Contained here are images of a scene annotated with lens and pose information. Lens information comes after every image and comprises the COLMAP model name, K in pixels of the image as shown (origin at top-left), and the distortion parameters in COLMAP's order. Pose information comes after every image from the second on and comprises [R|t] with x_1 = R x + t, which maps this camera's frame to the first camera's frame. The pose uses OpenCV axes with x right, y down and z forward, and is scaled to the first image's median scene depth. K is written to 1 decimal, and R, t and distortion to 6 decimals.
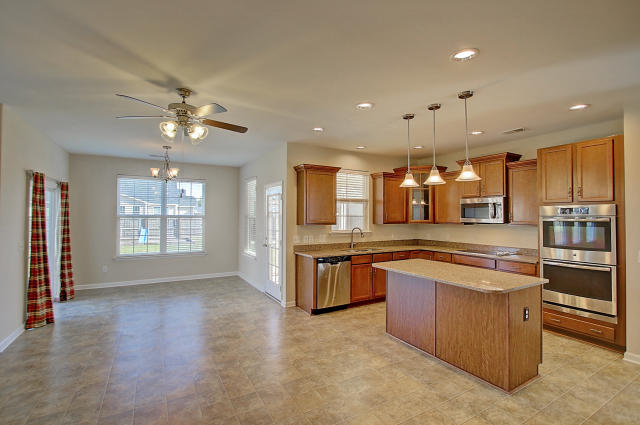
lens RADIAL K [[292.1, 0, 303.2], [0, 292.1, 213.0], [0, 0, 1]] dist [-0.003365, -0.000621]
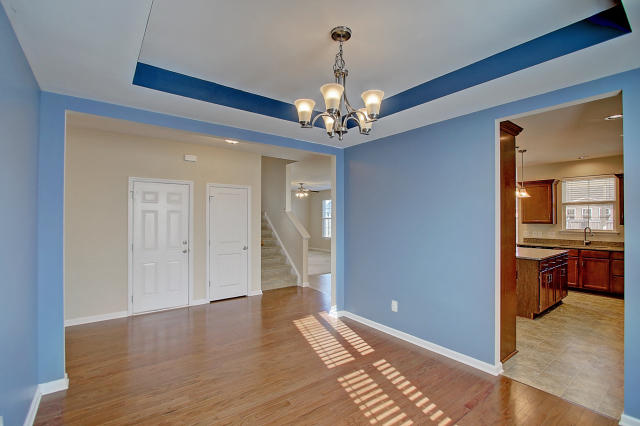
lens RADIAL K [[293.9, 0, 320.0], [0, 293.9, 213.0], [0, 0, 1]] dist [0.000204, 0.000042]
pose [[0.163826, -0.011934, -0.986417, 1.540053], [0.011183, 0.999885, -0.010239, -0.008897], [0.986426, -0.009353, 0.163941, -0.297919]]
